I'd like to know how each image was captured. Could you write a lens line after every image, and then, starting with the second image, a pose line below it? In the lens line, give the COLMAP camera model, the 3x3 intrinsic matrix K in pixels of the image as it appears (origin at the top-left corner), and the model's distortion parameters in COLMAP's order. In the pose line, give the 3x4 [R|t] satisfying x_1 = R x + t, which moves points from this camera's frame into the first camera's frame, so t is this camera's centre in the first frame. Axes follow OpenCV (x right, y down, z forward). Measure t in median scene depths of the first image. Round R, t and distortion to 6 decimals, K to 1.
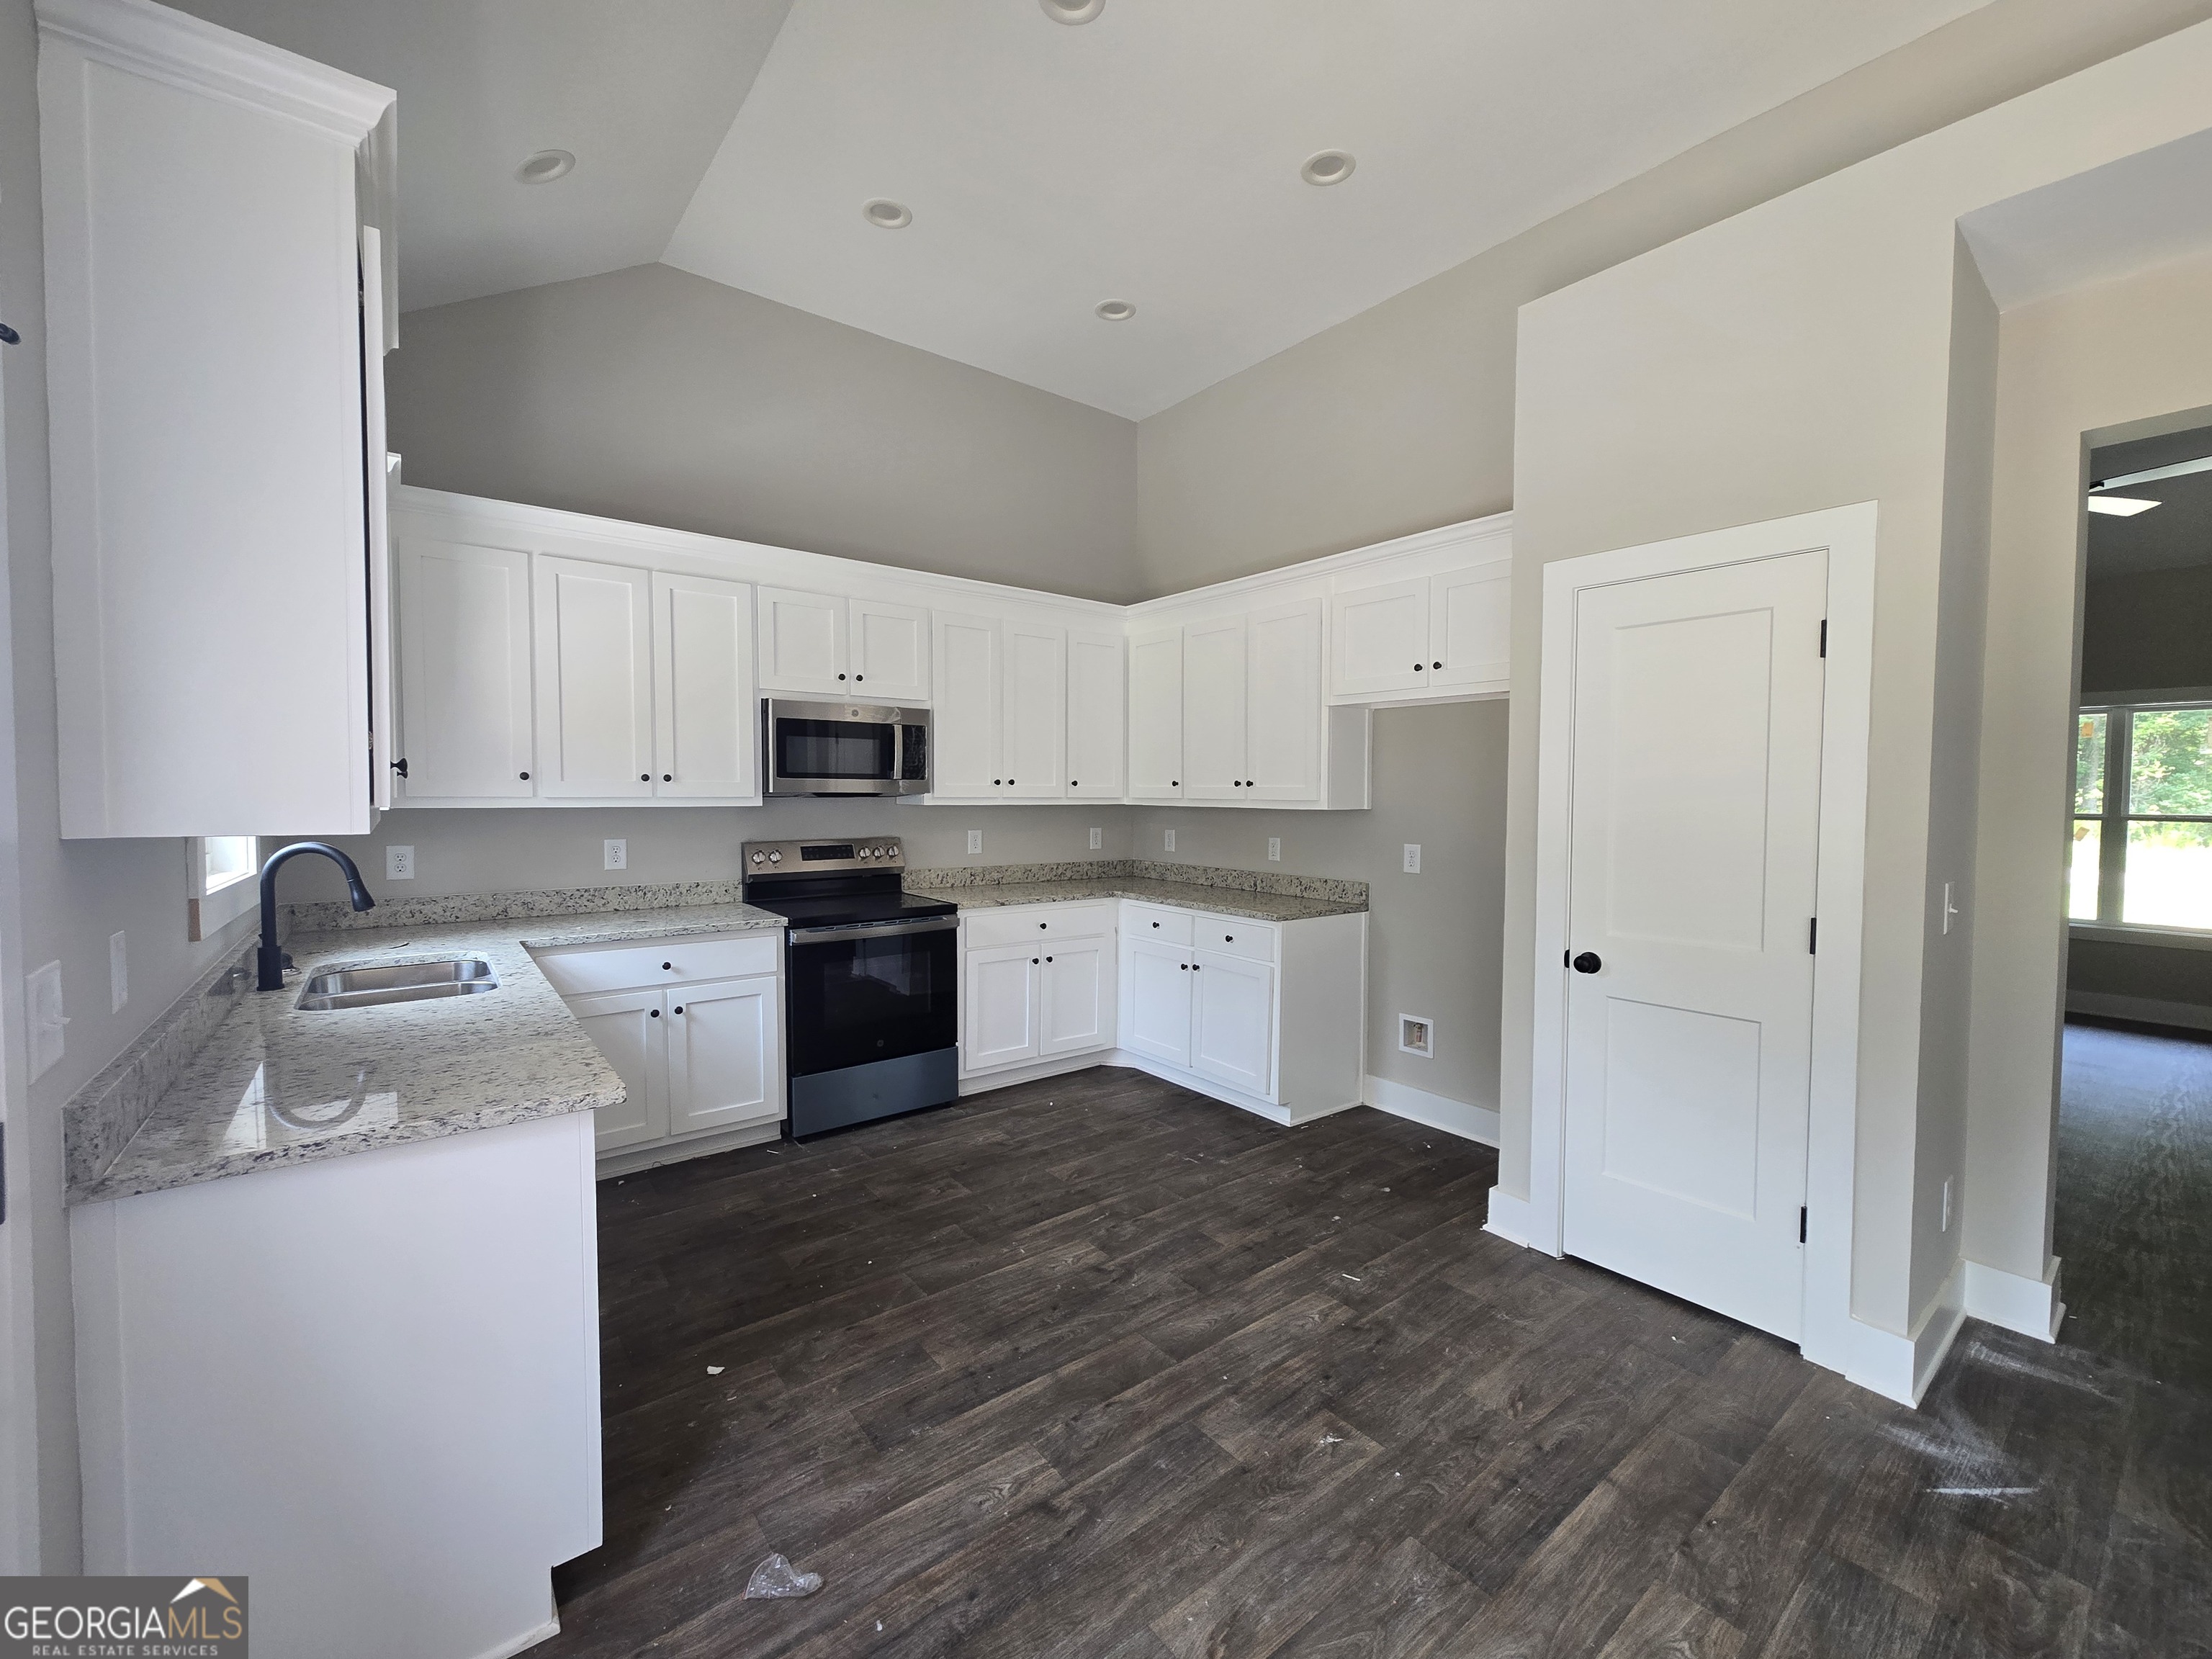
lens RADIAL K [[907.1, 0, 1106.0], [0, 907.1, 829.5], [0, 0, 1]] dist [0.002268, 0.001400]
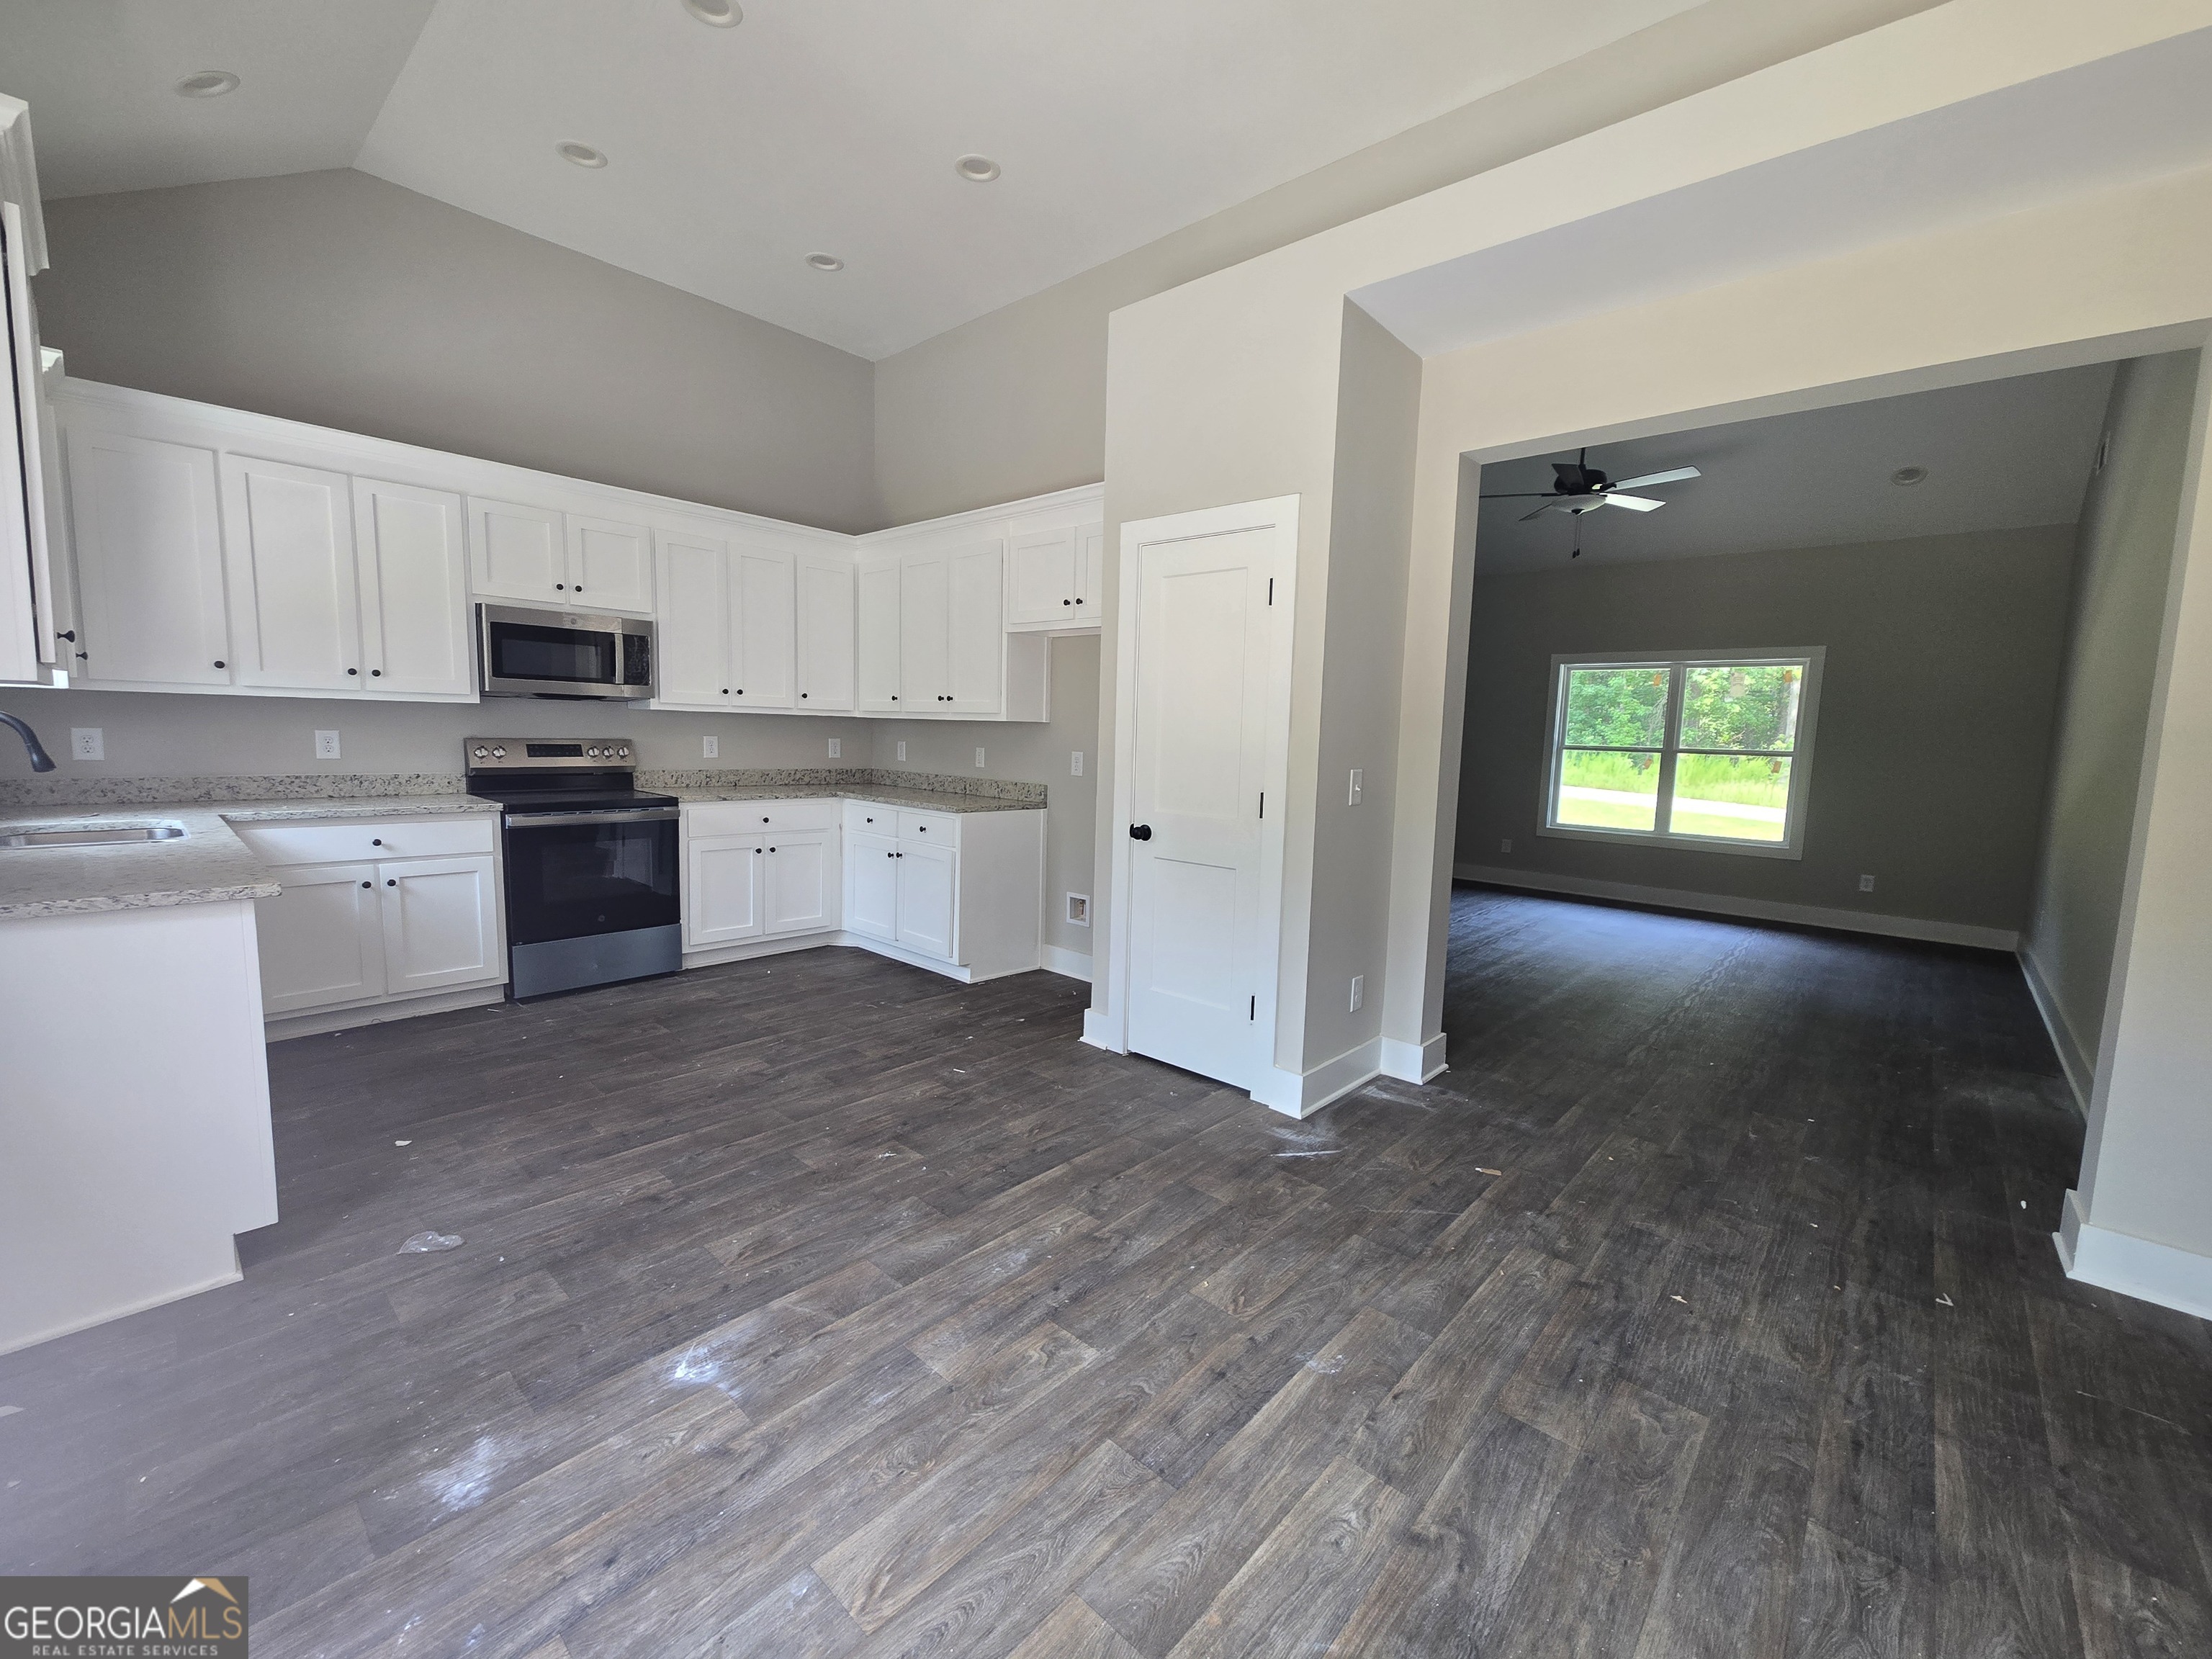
lens RADIAL K [[907.1, 0, 1106.0], [0, 907.1, 829.5], [0, 0, 1]] dist [0.002268, 0.001400]
pose [[0.985846, 0.005393, 0.167566, 0.187476], [-0.017214, 0.997456, 0.069171, 0.038078], [-0.166767, -0.071076, 0.983431, -0.216238]]
